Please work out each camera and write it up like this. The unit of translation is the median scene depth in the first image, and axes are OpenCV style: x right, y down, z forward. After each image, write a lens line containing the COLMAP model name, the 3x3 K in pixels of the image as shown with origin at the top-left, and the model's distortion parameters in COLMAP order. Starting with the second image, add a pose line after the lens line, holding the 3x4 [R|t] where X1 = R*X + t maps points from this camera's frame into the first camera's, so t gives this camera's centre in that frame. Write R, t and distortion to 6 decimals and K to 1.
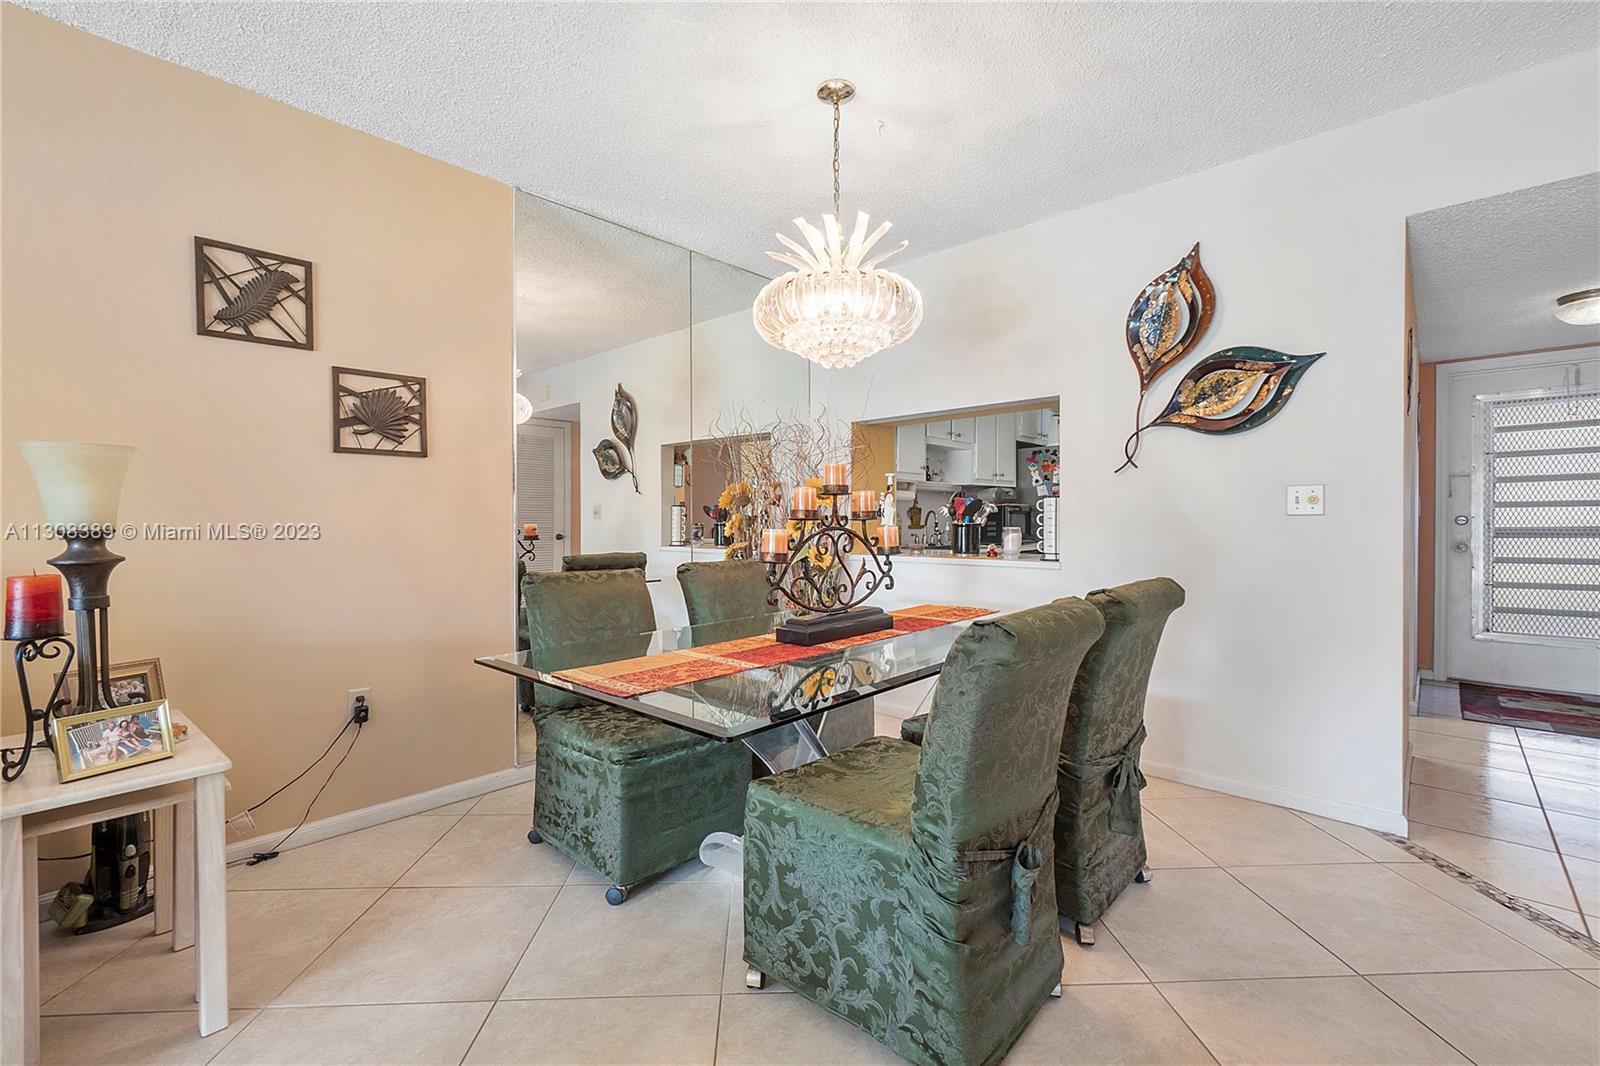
lens RADIAL K [[726.1, 0, 774.2], [0, 726.1, 528.5], [0, 0, 1]] dist [-0.005336, 0.001678]
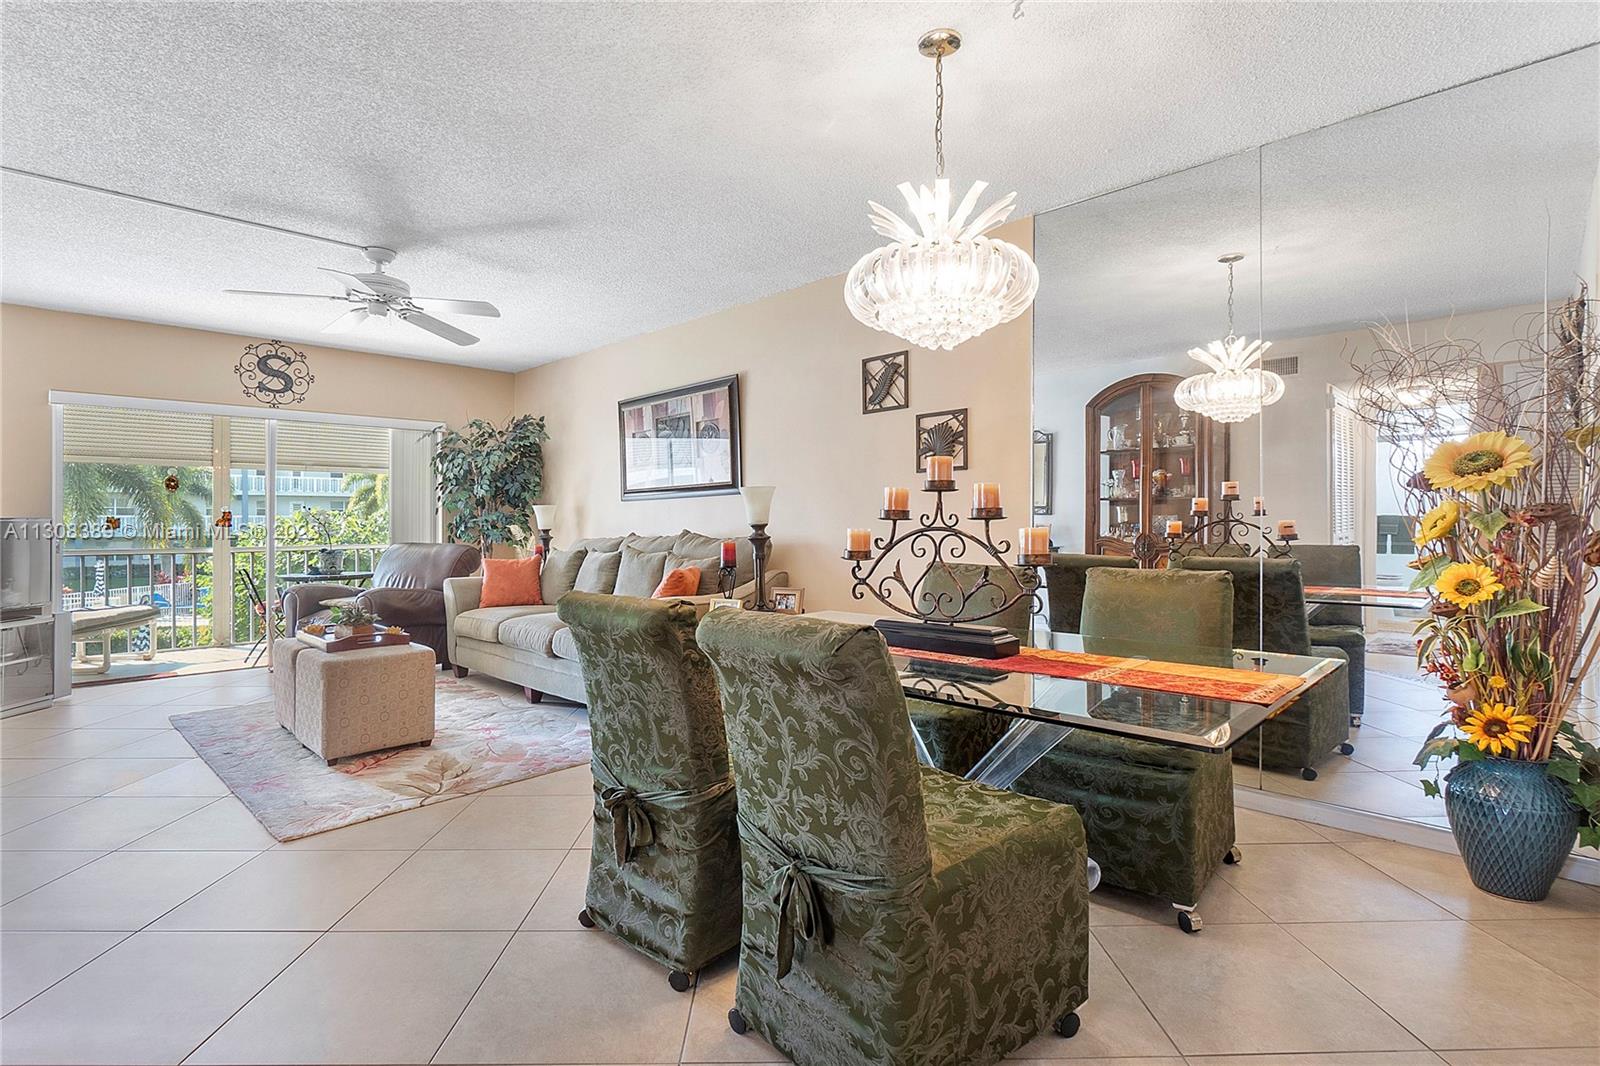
lens RADIAL K [[817.3, 0, 834.2], [0, 817.3, 518.3], [0, 0, 1]] dist [-0.013943, 0.002105]
pose [[-0.042016, 0.002574, -0.999114, 1.184445], [-0.004330, 0.999987, 0.002758, -0.017013], [0.999108, 0.004442, -0.042004, 0.990013]]
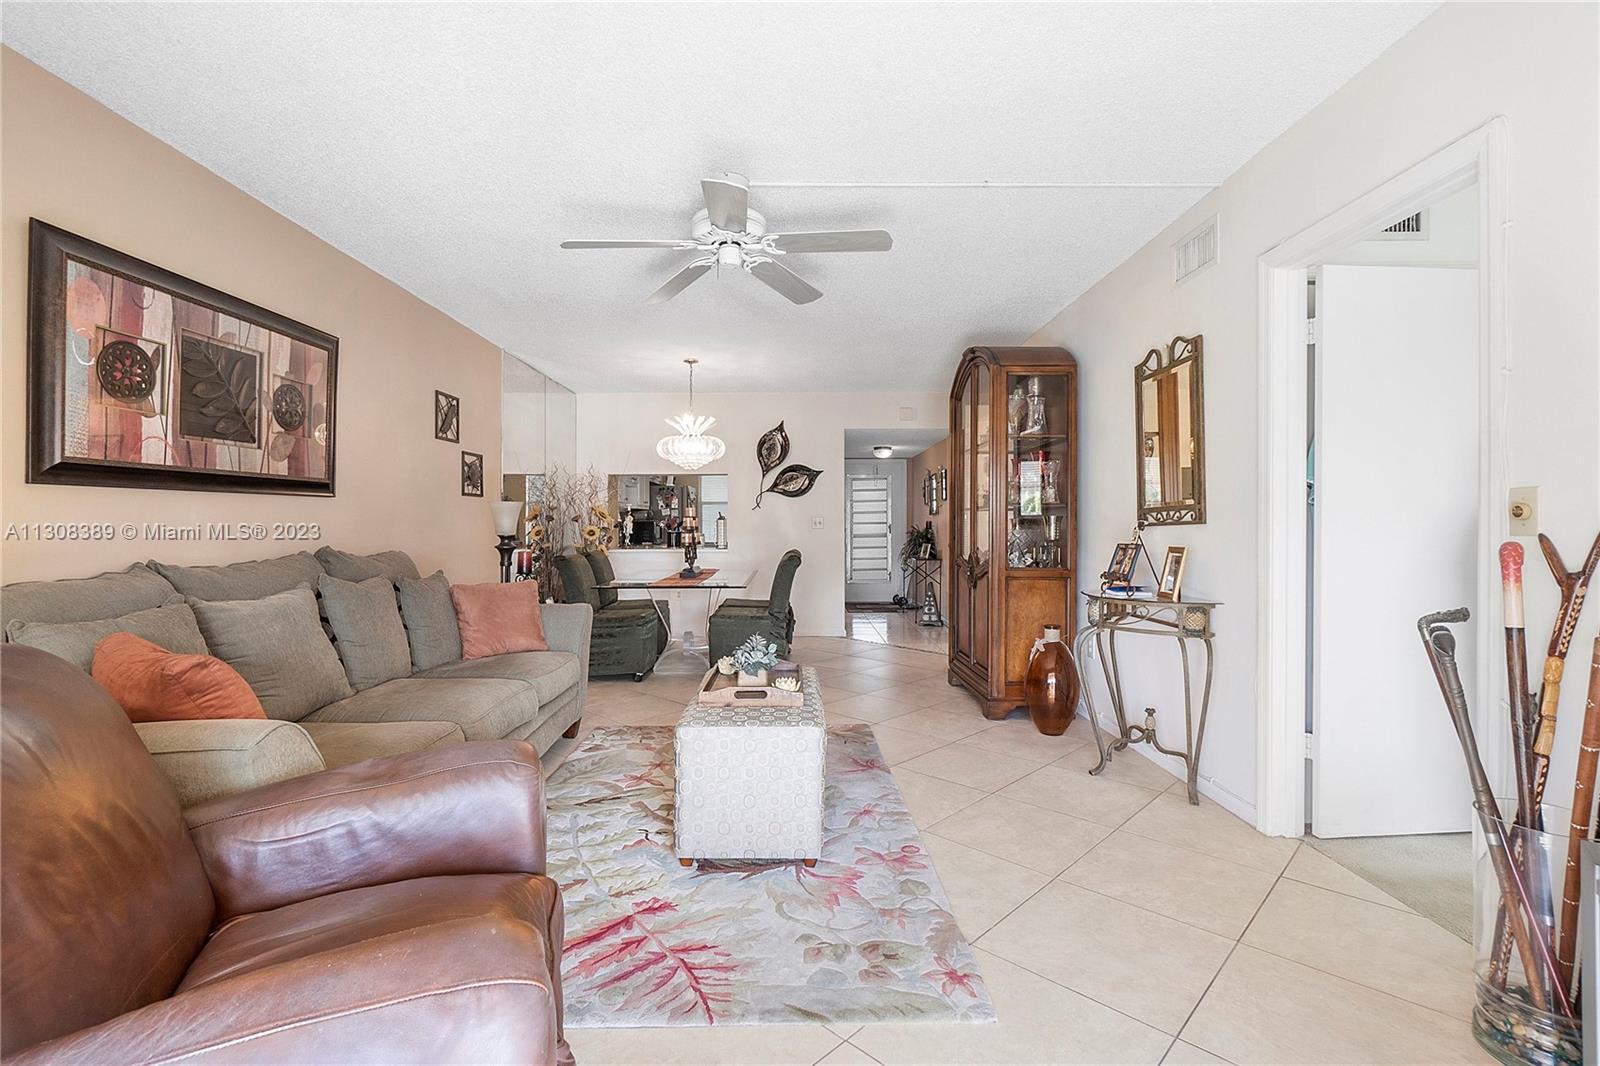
lens RADIAL K [[726.1, 0, 809.7], [0, 726.1, 531.7], [0, 0, 1]] dist [-0.005336, 0.001678]
pose [[0.725085, -0.001138, 0.688658, -1.399554], [0.005844, 0.999973, -0.004501, 0.006999], [-0.688634, 0.007288, 0.725072, -1.150411]]
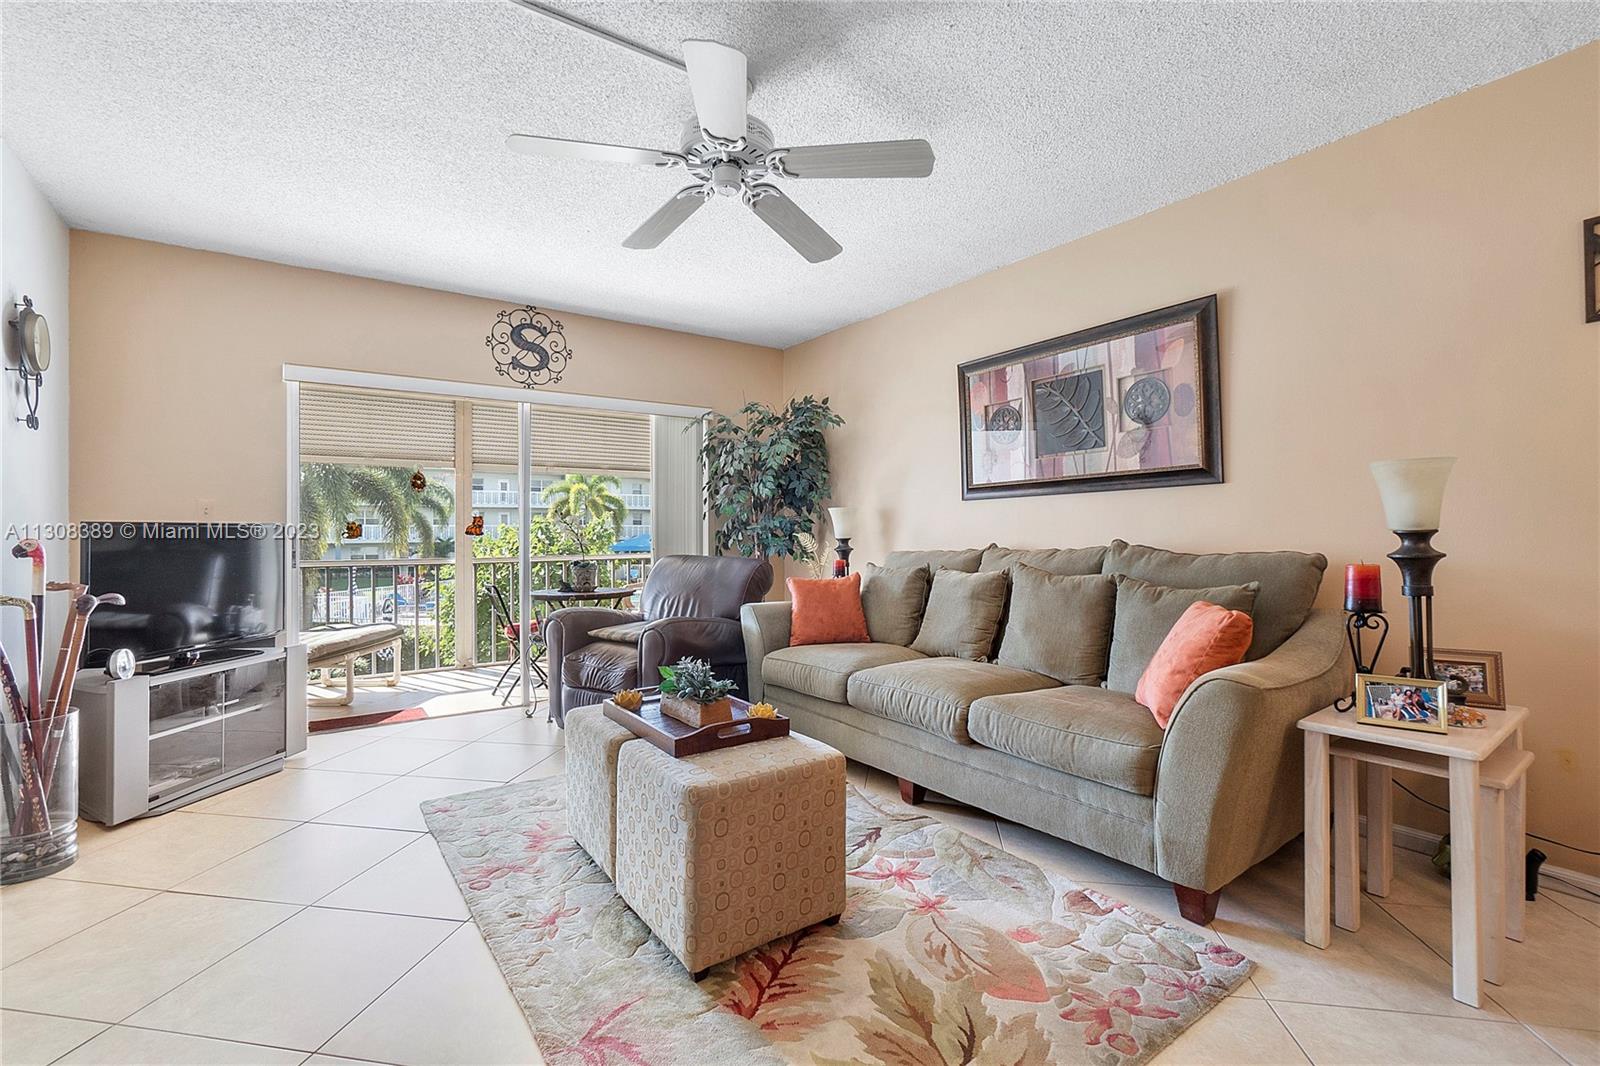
lens RADIAL K [[726.1, 0, 798.1], [0, 726.1, 528.8], [0, 0, 1]] dist [-0.005336, 0.001678]
pose [[-0.228587, 0.004195, -0.973515, 0.341185], [-0.002514, 0.999985, 0.004899, -0.002451], [0.973520, 0.003568, -0.228573, 0.202637]]
